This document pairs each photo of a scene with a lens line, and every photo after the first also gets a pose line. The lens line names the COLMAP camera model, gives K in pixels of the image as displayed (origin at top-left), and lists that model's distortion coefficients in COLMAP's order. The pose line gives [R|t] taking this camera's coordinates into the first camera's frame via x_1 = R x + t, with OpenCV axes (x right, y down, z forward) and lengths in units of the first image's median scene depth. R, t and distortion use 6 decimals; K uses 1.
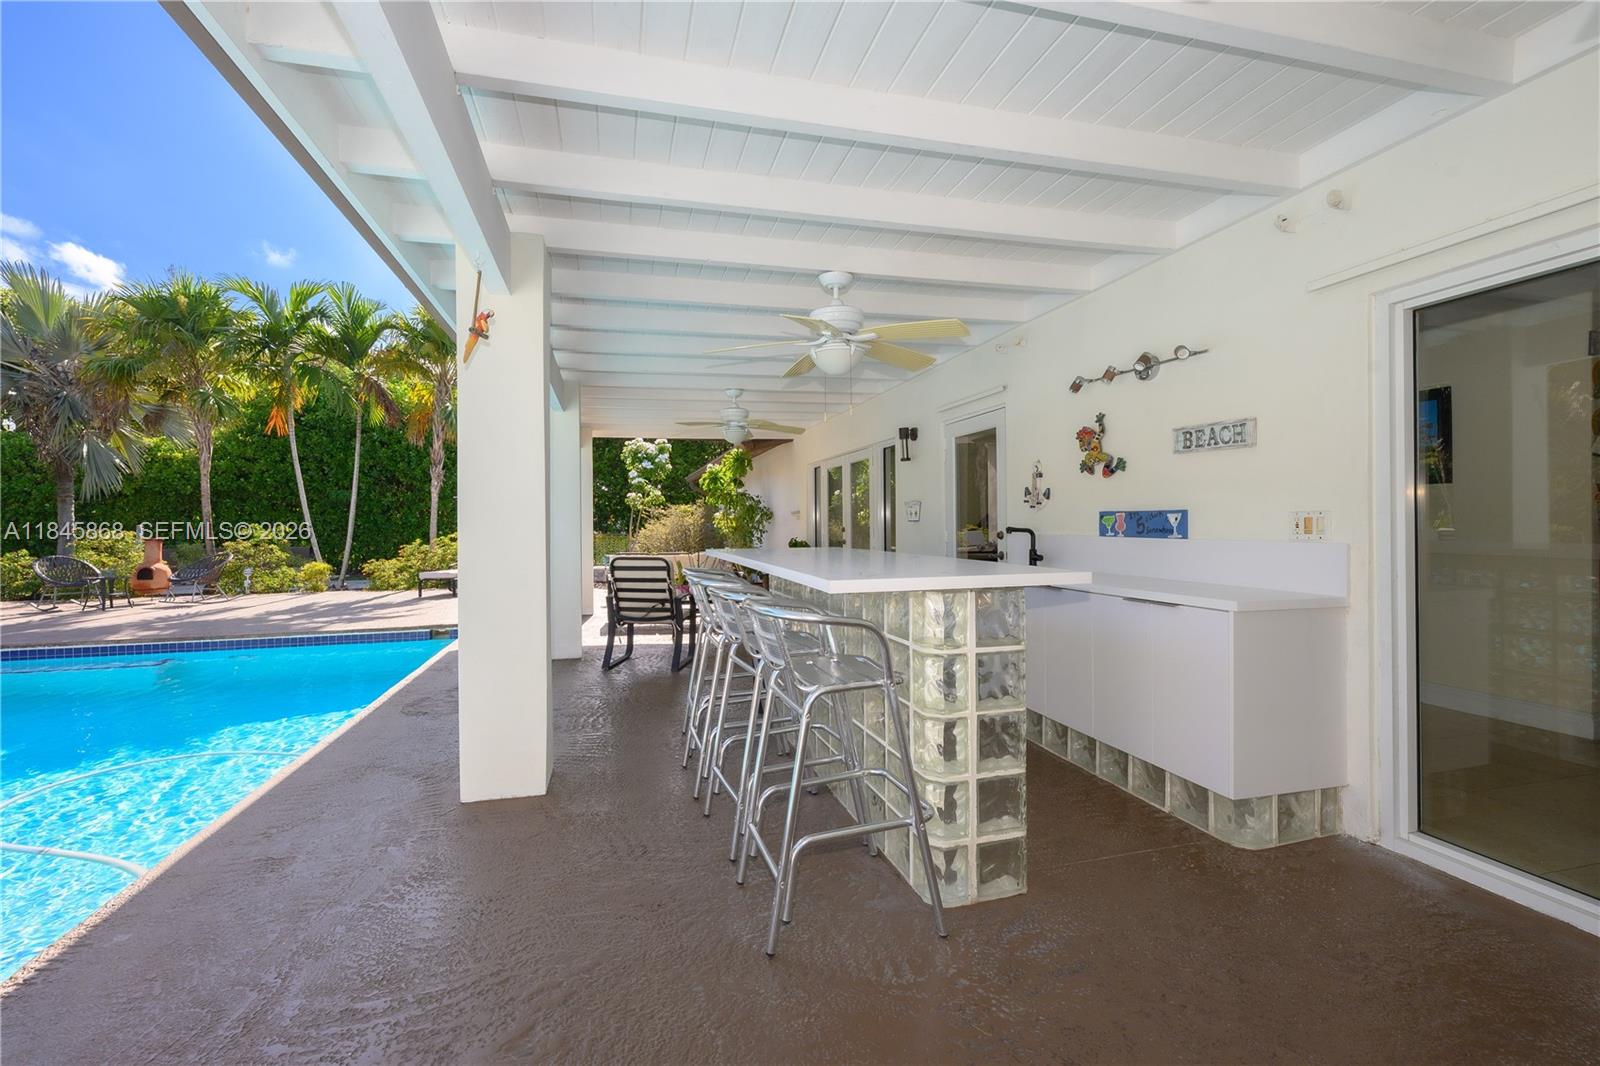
lens RADIAL K [[630.8, 0, 790.3], [0, 630.8, 524.9], [0, 0, 1]] dist [0.003186, 0.000015]
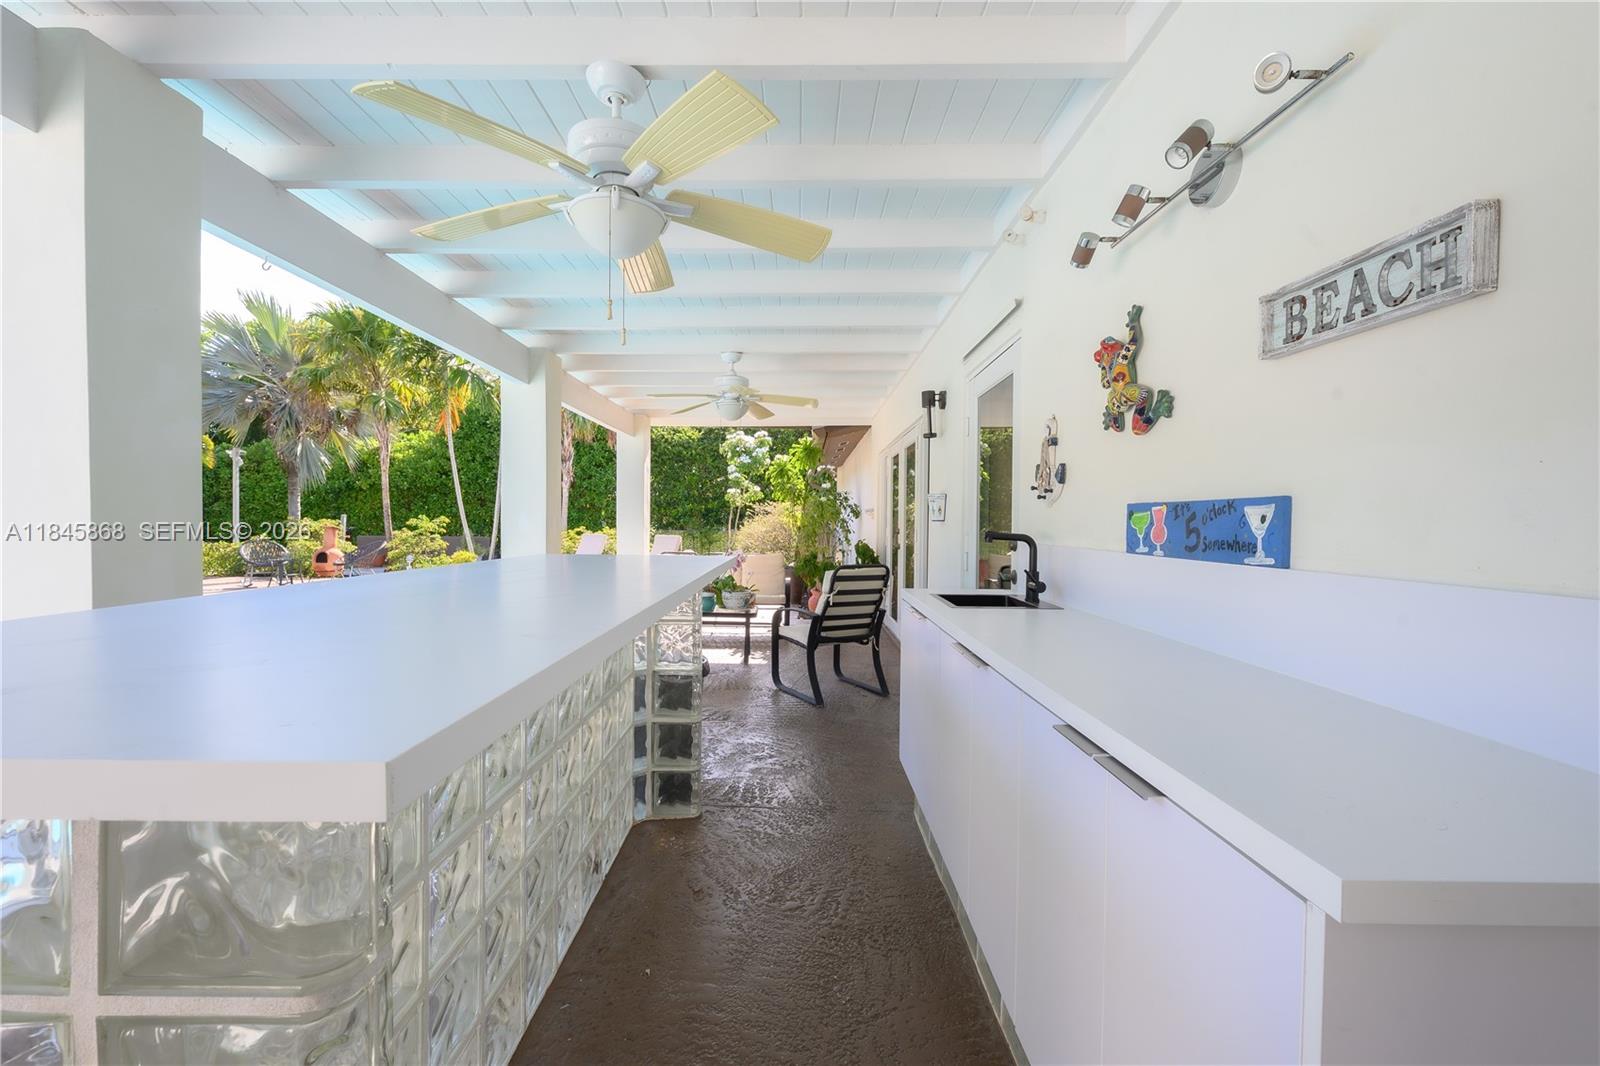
lens RADIAL K [[630.8, 0, 808.8], [0, 630.8, 533.1], [0, 0, 1]] dist [0.003186, 0.000015]
pose [[0.976609, 0.022565, -0.213835, 0.307656], [-0.019860, 0.999693, 0.014790, -0.000173], [0.214103, -0.010198, 0.976758, 0.401372]]
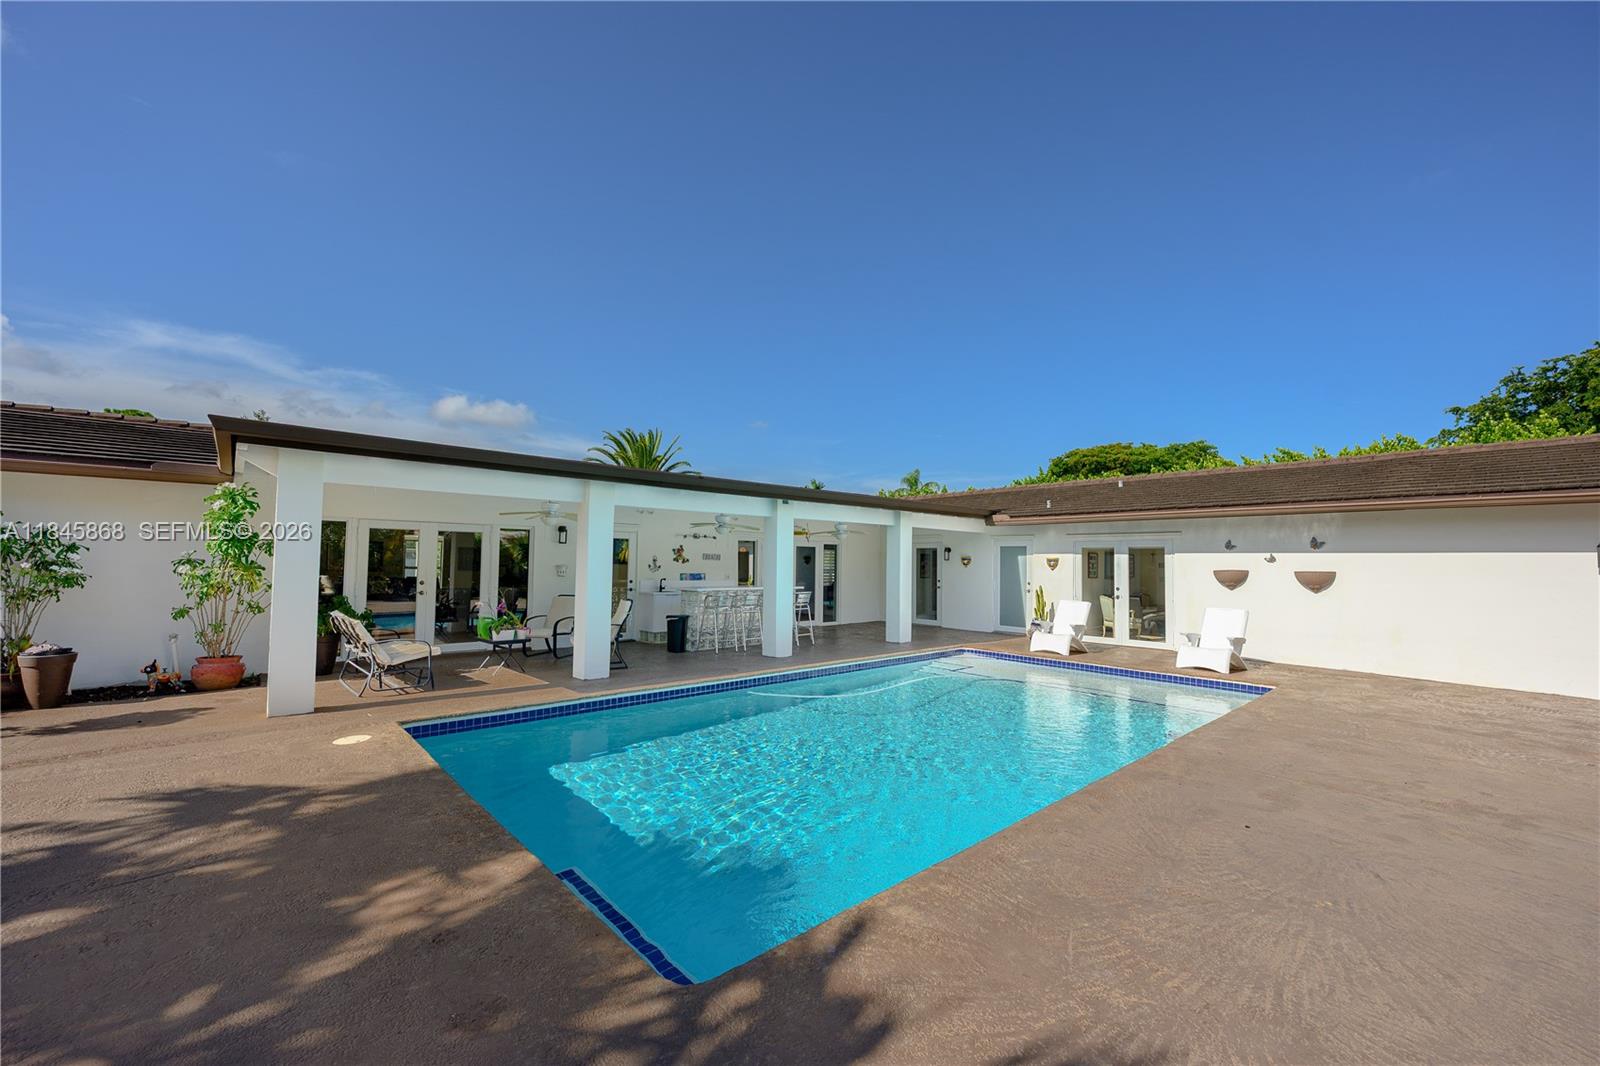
lens RADIAL K [[630.8, 0, 798.9], [0, 630.8, 535.4], [0, 0, 1]] dist [0.003186, 0.000015]
pose [[-0.477908, 0.035004, 0.877712, -2.506681], [-0.006210, 0.999046, -0.043224, -0.072832], [-0.878388, -0.026107, -0.477235, 1.829810]]
